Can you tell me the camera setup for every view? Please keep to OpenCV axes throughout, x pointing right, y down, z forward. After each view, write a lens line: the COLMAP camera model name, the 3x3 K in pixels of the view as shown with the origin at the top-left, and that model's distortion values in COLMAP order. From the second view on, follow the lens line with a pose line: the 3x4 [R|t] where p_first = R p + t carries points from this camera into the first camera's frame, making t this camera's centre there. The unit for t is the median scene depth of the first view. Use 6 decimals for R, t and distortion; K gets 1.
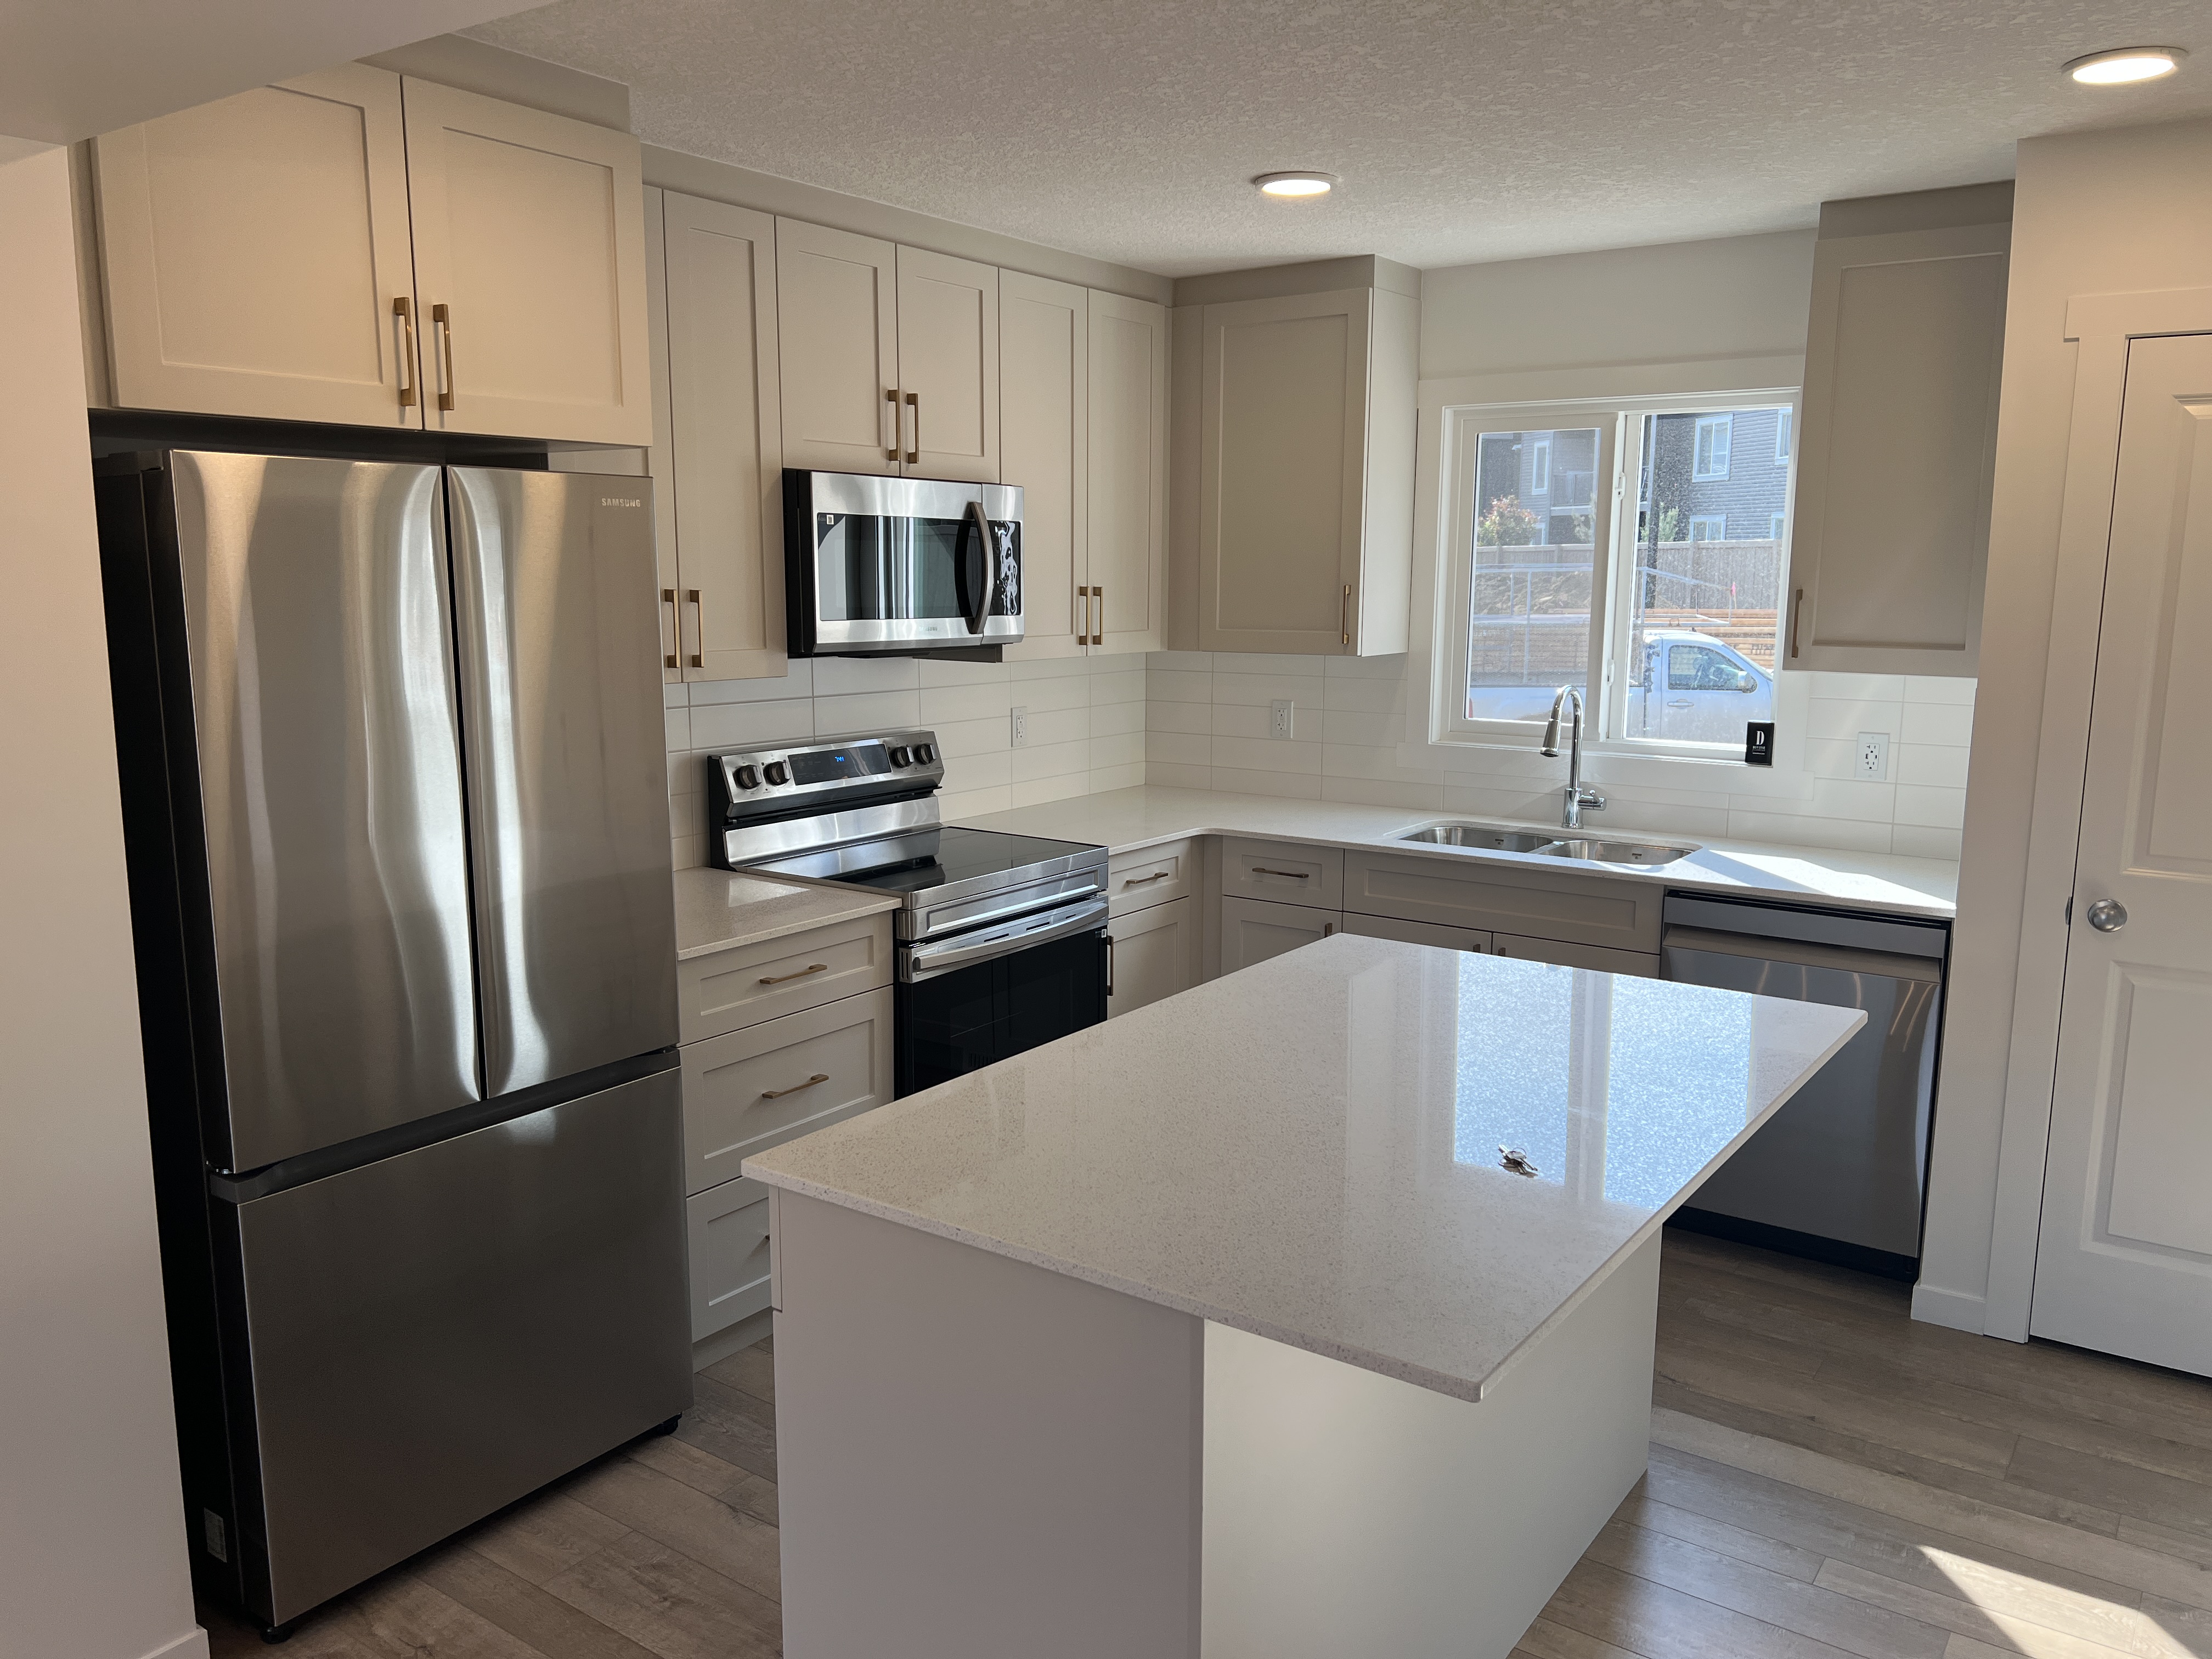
lens RADIAL K [[1653.8, 0, 1106.0], [0, 1653.8, 829.5], [0, 0, 1]] dist [0.071500, -0.061355]
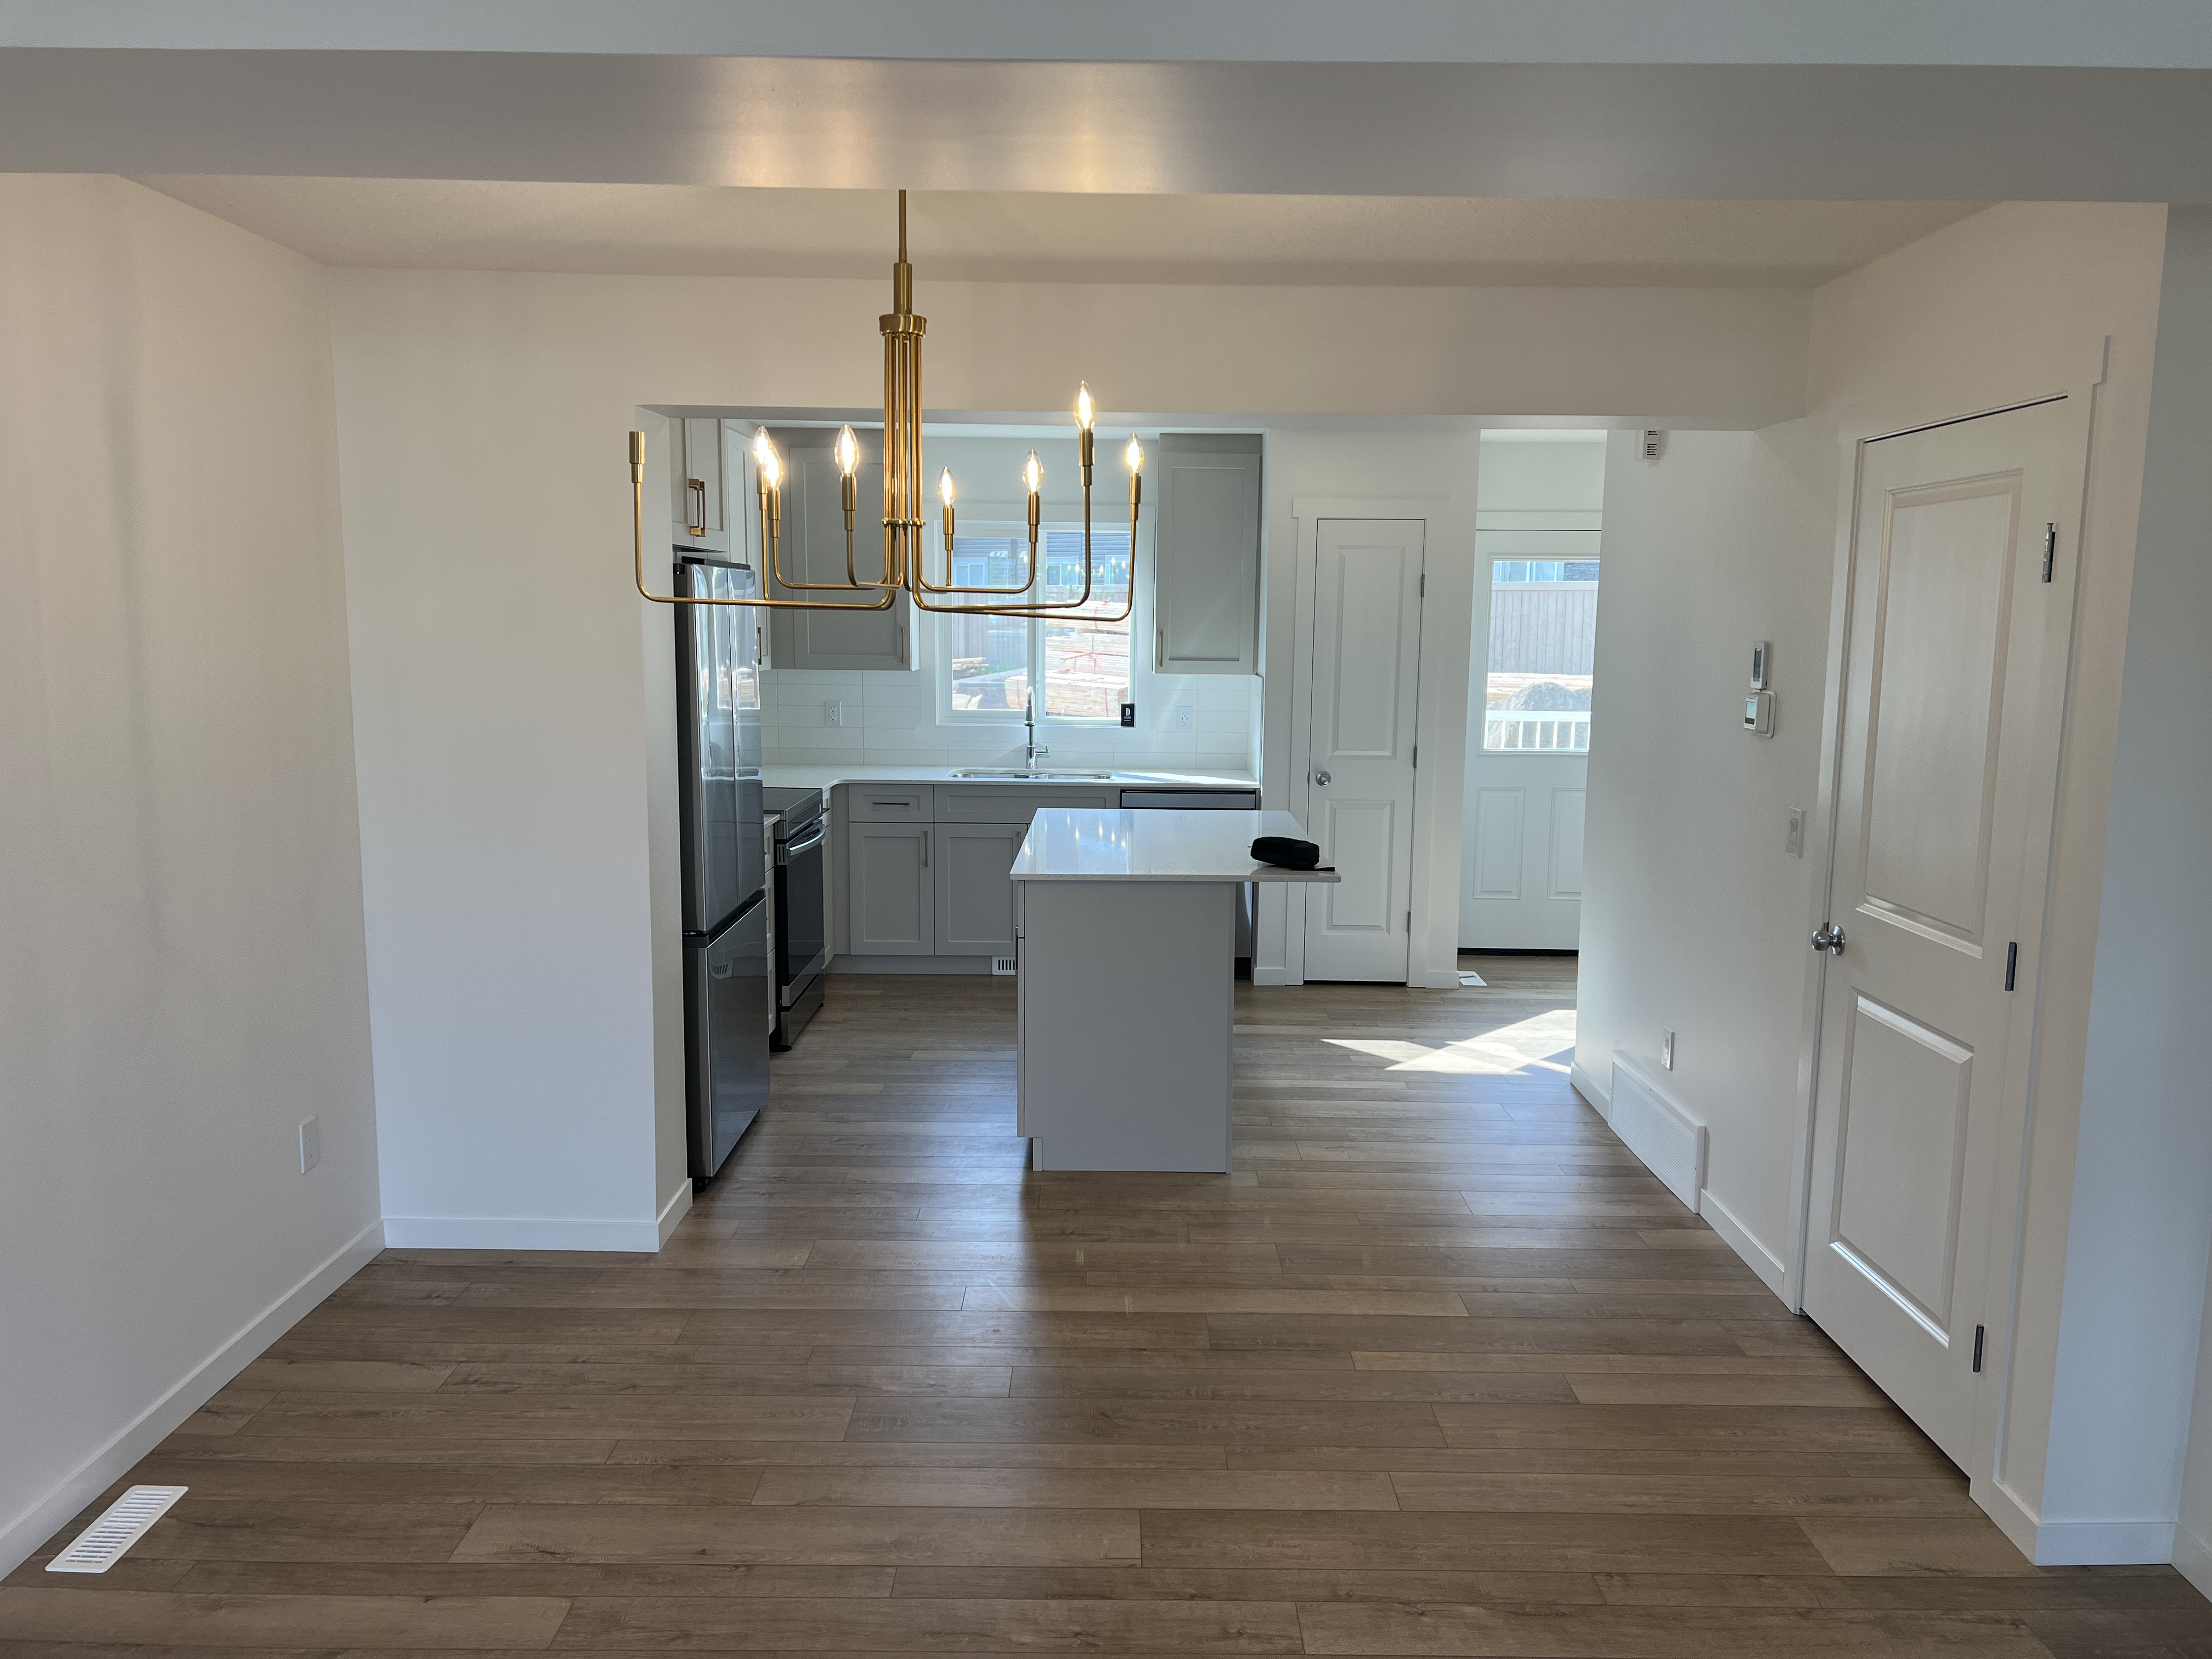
lens RADIAL K [[1653.8, 0, 1106.0], [0, 1653.8, 829.5], [0, 0, 1]] dist [0.071500, -0.061355]
pose [[0.816944, -0.071415, 0.572278, -0.676050], [0.085996, 0.996294, 0.001567, 0.068746], [-0.570269, 0.047933, 0.820058, -0.467544]]
